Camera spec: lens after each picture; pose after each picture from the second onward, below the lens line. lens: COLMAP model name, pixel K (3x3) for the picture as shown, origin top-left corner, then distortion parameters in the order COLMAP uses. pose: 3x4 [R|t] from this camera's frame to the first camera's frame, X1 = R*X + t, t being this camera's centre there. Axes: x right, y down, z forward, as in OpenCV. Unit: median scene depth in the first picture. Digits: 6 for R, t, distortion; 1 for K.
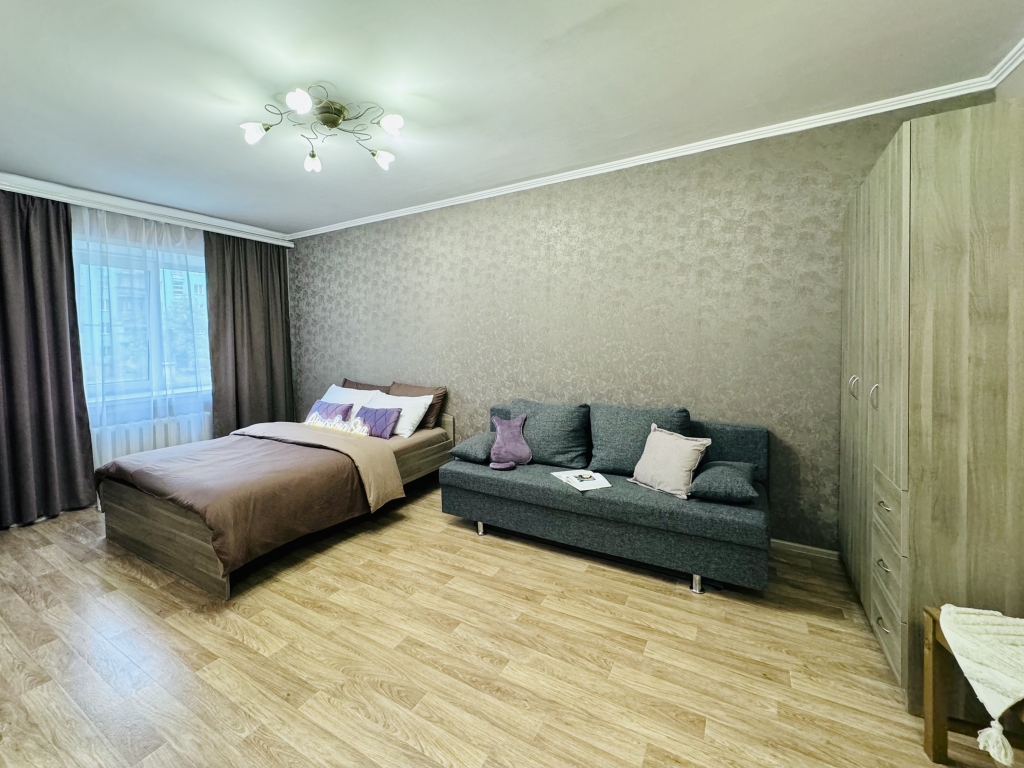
lens RADIAL K [[436.7, 0, 471.2], [0, 436.7, 352.3], [0, 0, 1]] dist [-0.003468, -0.000224]
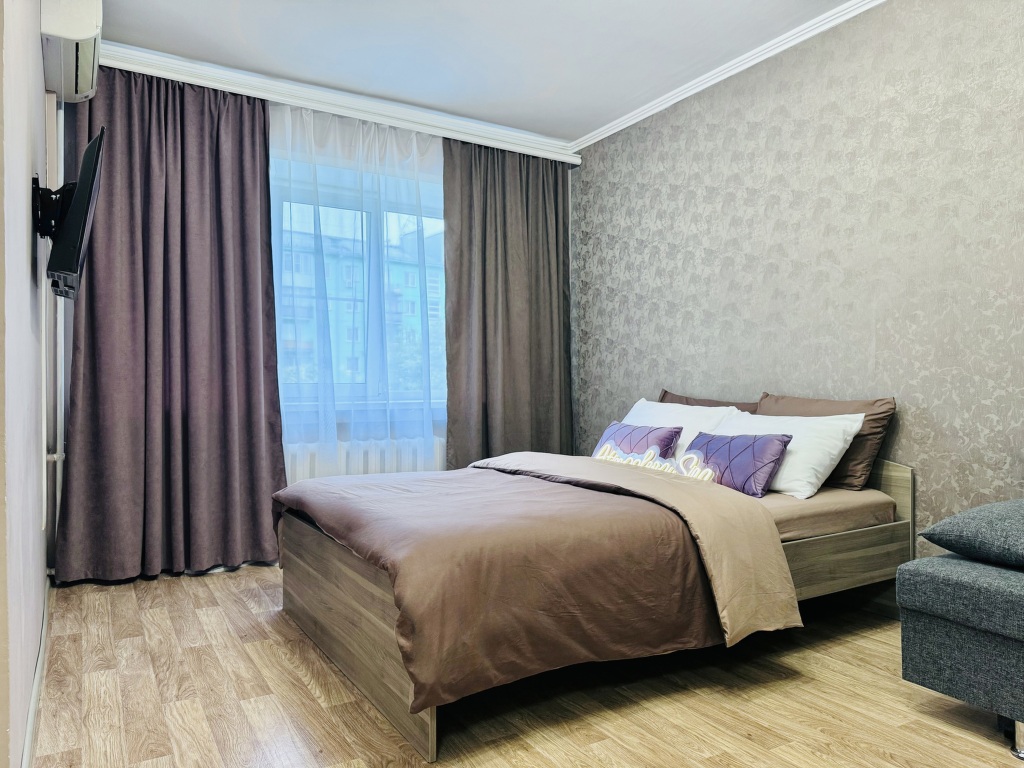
lens RADIAL K [[716.7, 0, 511.0], [0, 716.7, 382.3], [0, 0, 1]] dist [0.068188, -0.100287]
pose [[0.887575, 0.015414, -0.460405, -0.072762], [-0.030613, 0.999204, -0.025563, 0.103505], [0.459644, 0.036783, 0.887341, 0.195439]]
